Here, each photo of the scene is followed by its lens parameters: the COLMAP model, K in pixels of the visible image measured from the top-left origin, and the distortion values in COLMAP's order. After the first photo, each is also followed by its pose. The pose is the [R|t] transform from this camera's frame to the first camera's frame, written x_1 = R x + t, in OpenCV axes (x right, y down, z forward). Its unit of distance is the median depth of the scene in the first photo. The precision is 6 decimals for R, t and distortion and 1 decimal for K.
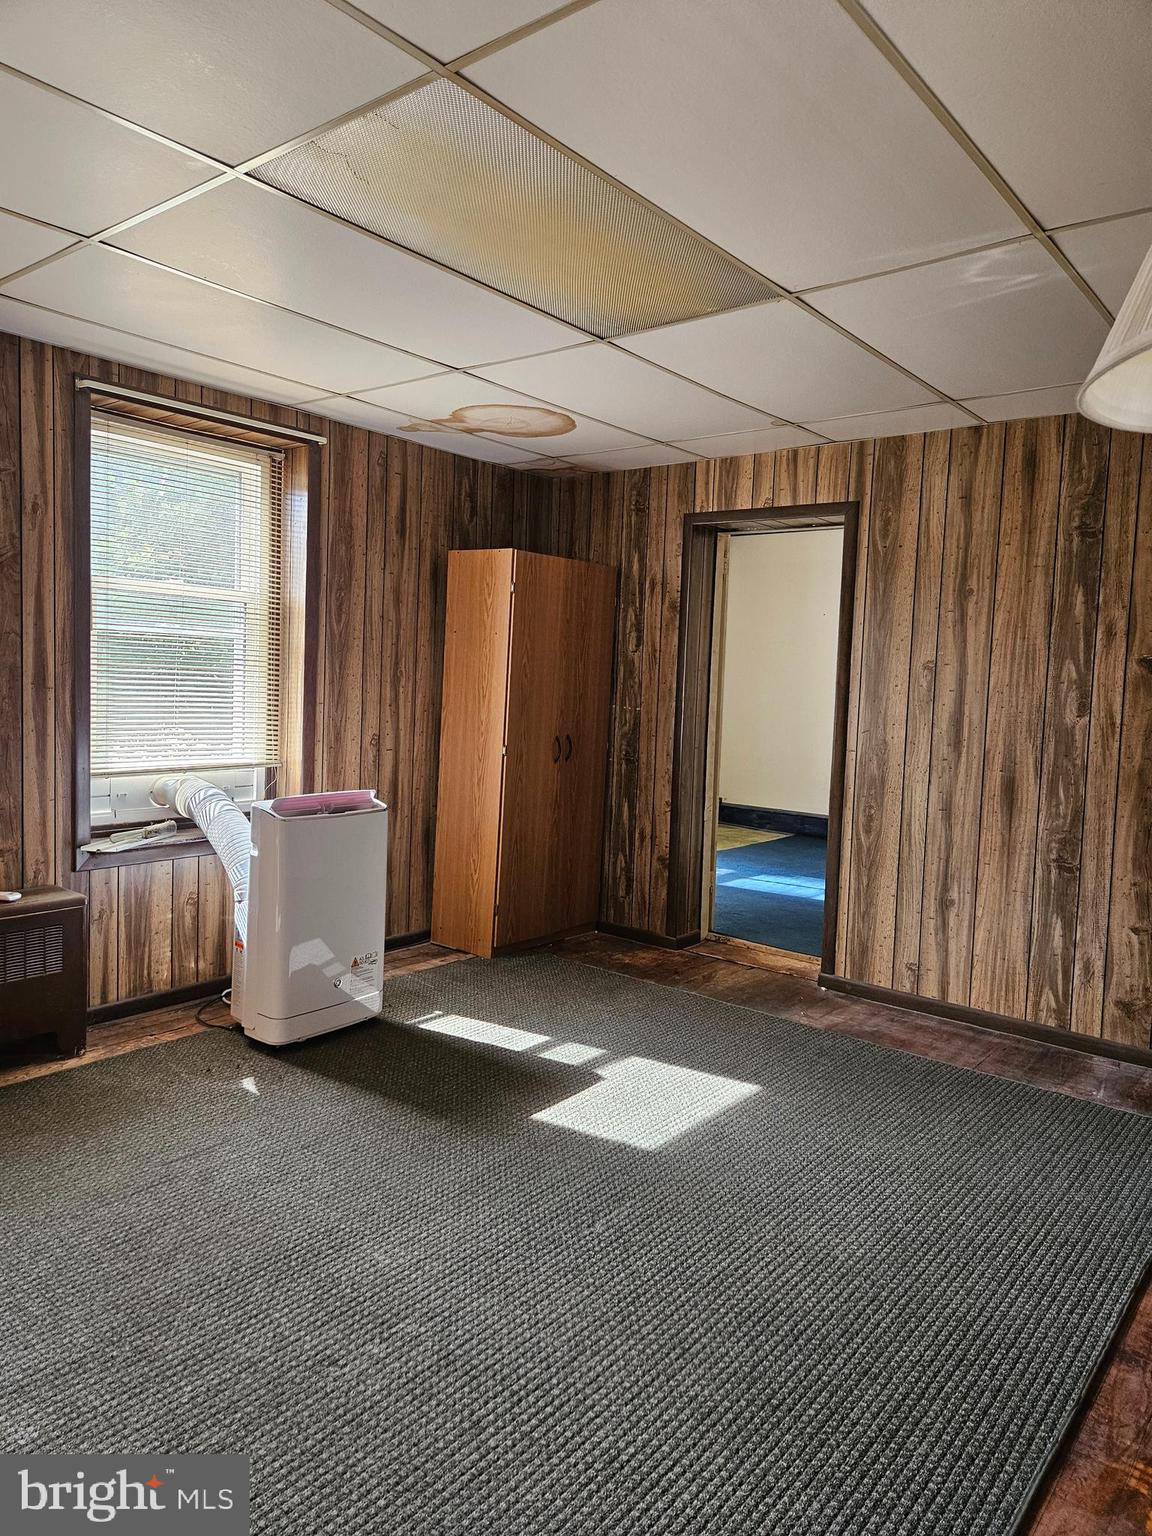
lens RADIAL K [[1018.8, 0, 574.8], [0, 1018.8, 733.4], [0, 0, 1]] dist [0.061853, -0.048803]
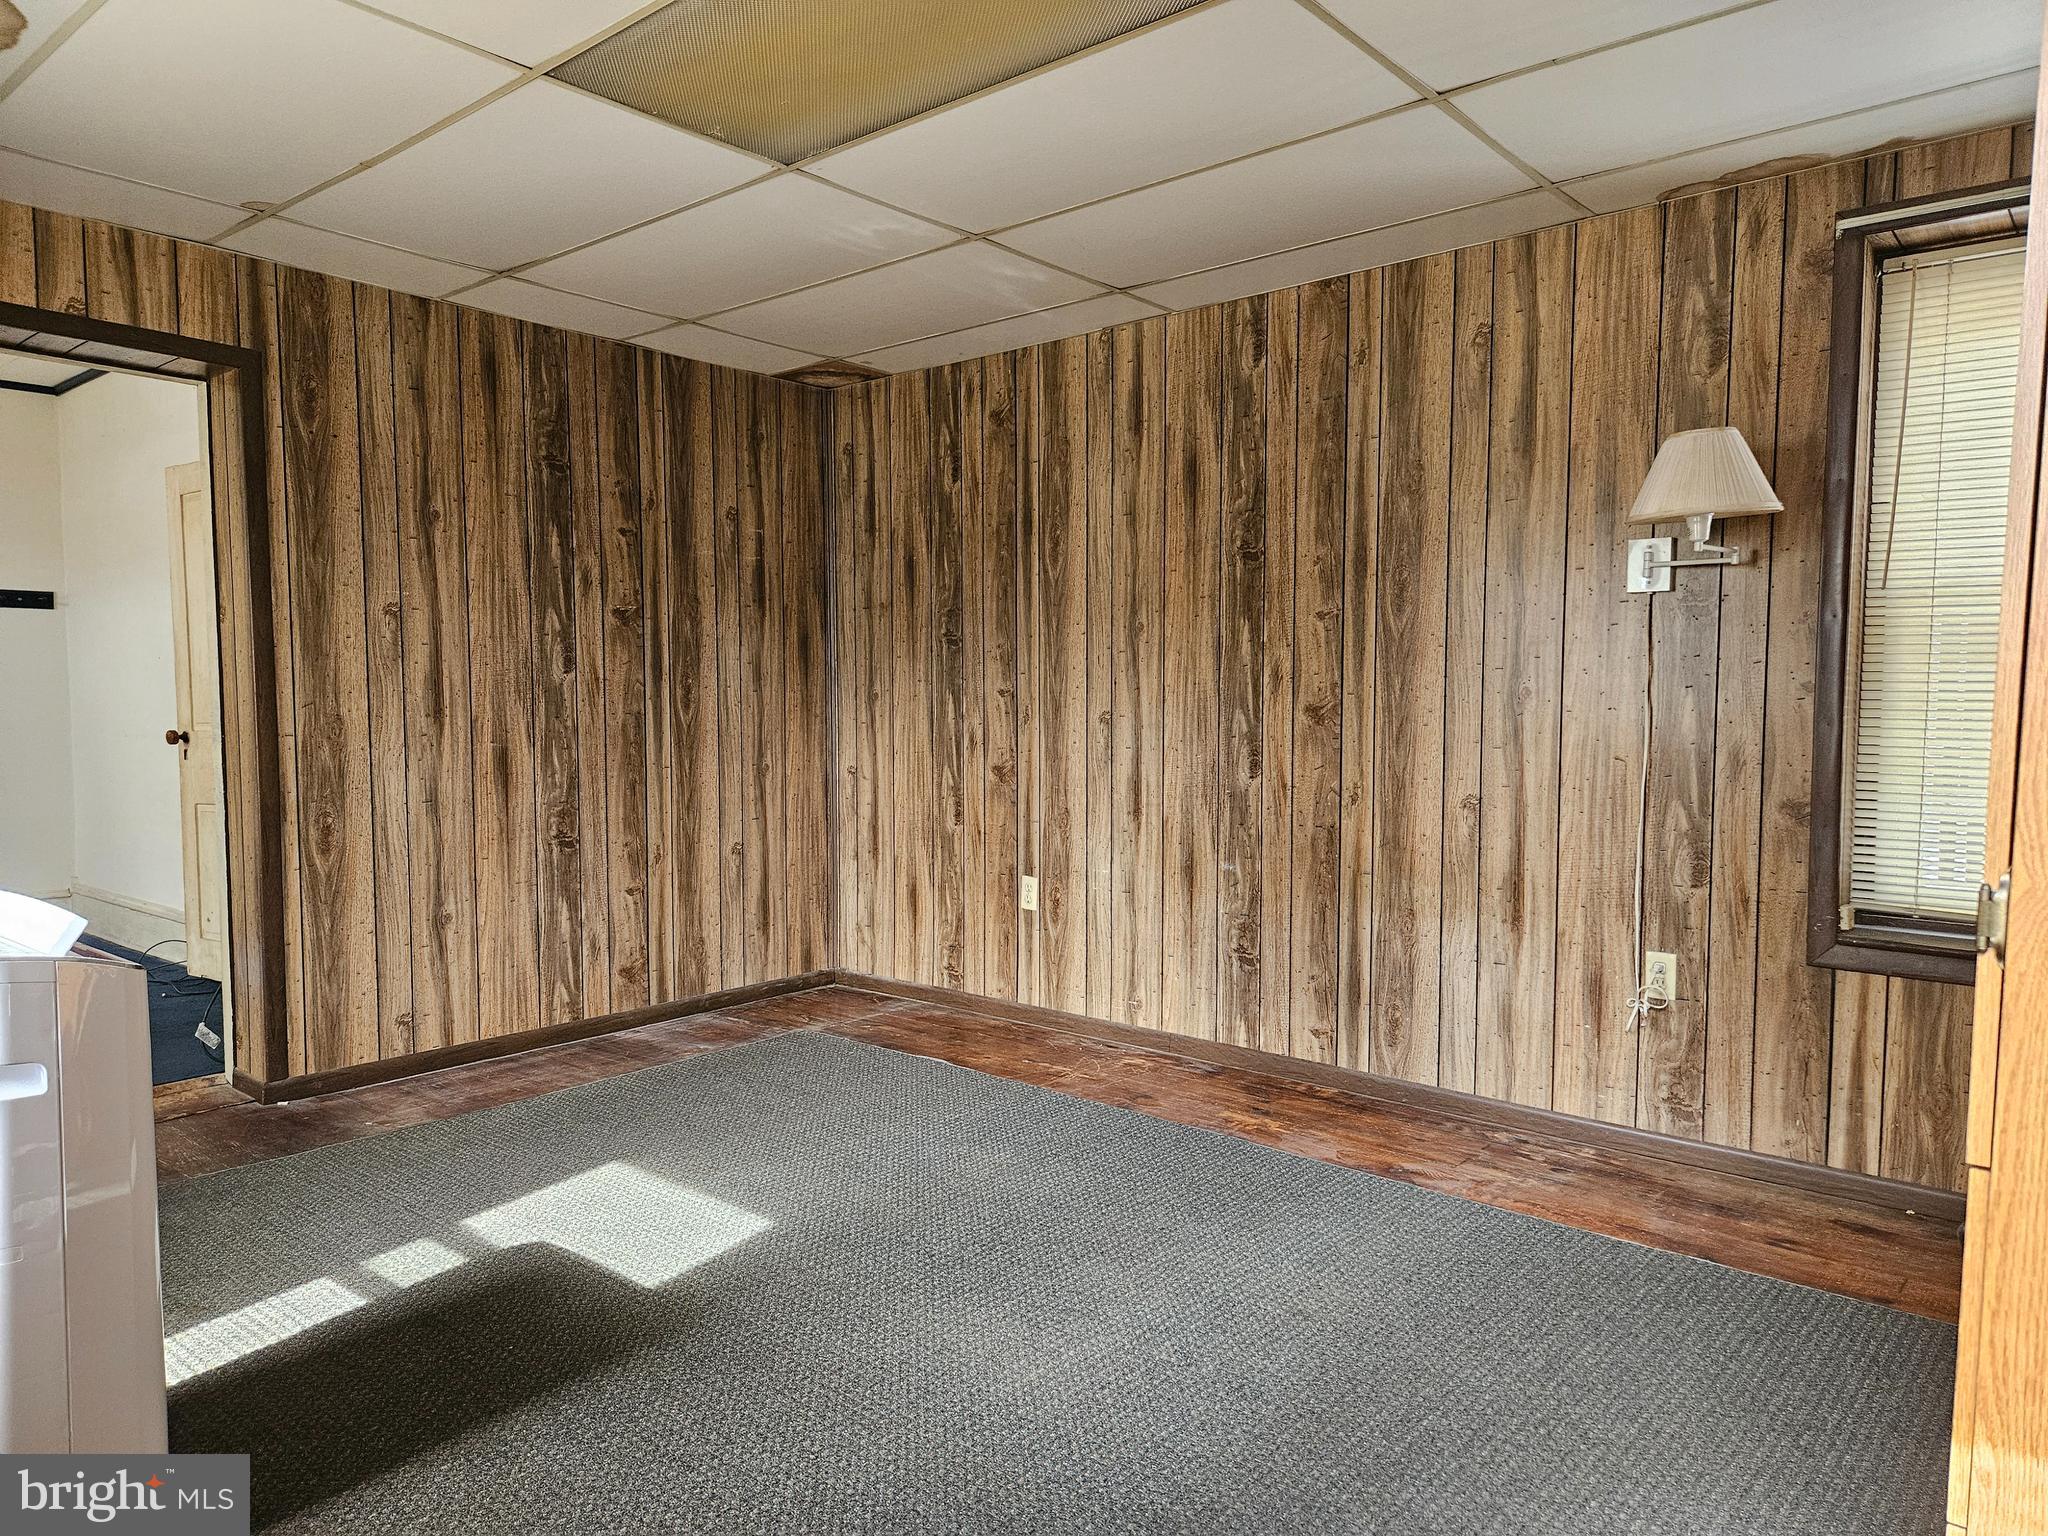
lens RADIAL K [[1358.5, 0, 1012.5], [0, 1358.5, 778.5], [0, 0, 1]] dist [0.061853, -0.048803]
pose [[0.029284, -0.094833, 0.995062, -0.650945], [0.056615, 0.994049, 0.093070, -0.012519], [-0.997967, 0.053610, 0.034479, 0.542303]]
